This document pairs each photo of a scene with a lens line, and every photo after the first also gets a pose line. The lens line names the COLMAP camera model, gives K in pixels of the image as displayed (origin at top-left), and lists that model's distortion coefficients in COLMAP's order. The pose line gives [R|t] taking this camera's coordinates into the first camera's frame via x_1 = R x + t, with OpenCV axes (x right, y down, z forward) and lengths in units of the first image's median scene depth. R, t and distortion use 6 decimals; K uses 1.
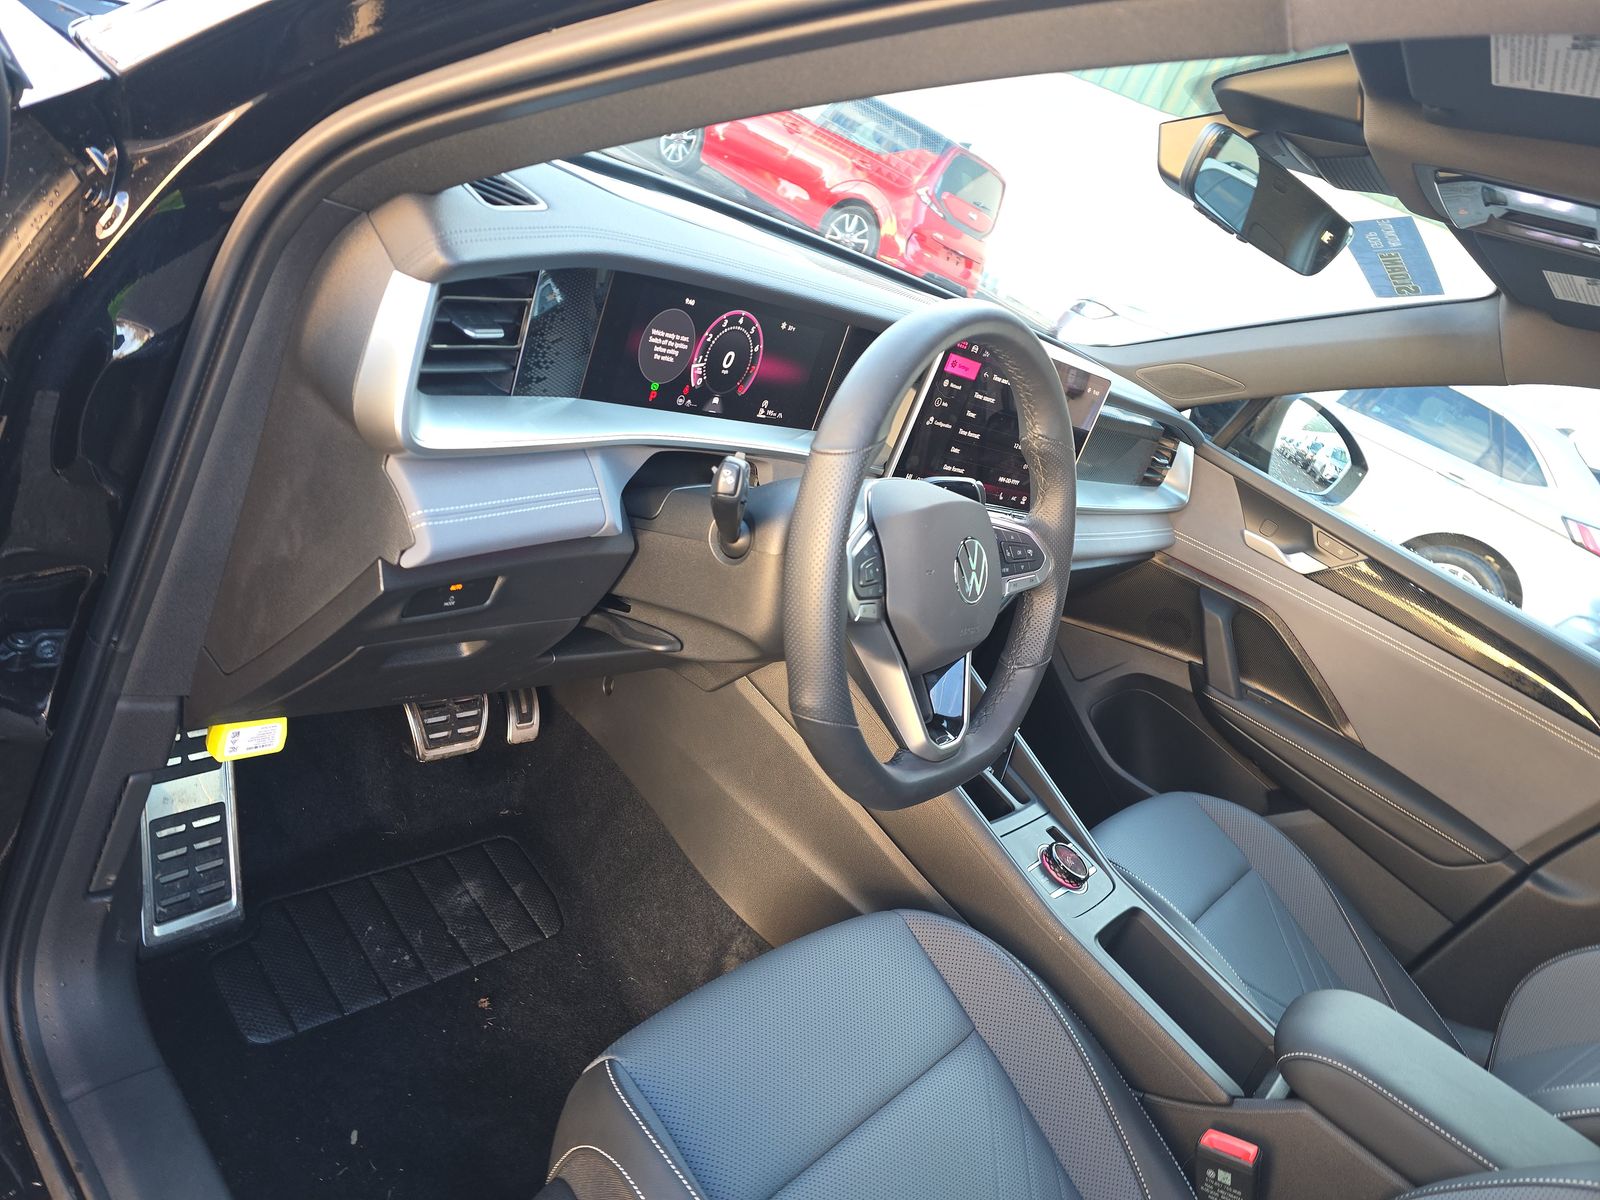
lens RADIAL K [[1030.4, 0, 797.3], [0, 1030.4, 561.9], [0, 0, 1]] dist [0.057729, -0.060183]
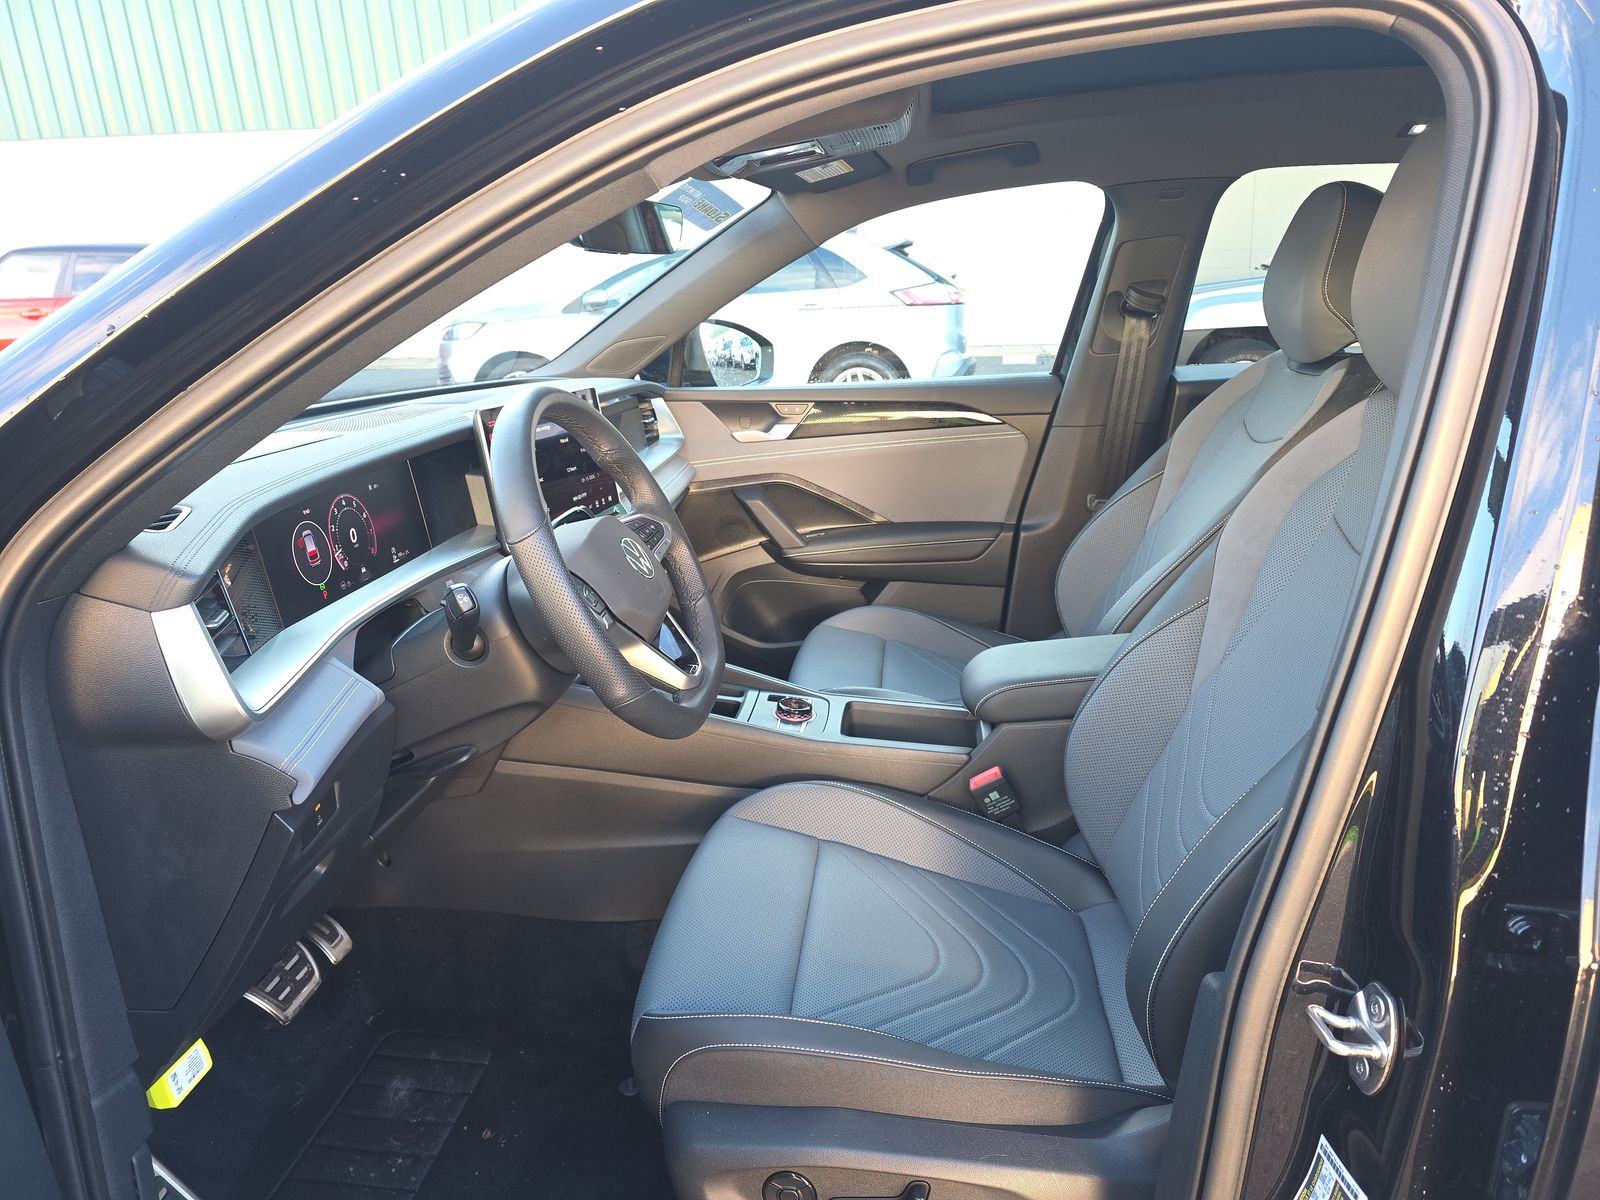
lens RADIAL K [[1030.4, 0, 797.3], [0, 1030.4, 561.9], [0, 0, 1]] dist [0.057729, -0.060183]
pose [[0.721317, -0.565477, 0.399921, -0.150818], [0.567257, 0.813638, 0.127330, -0.027333], [-0.397393, 0.135012, 0.907662, -0.215159]]
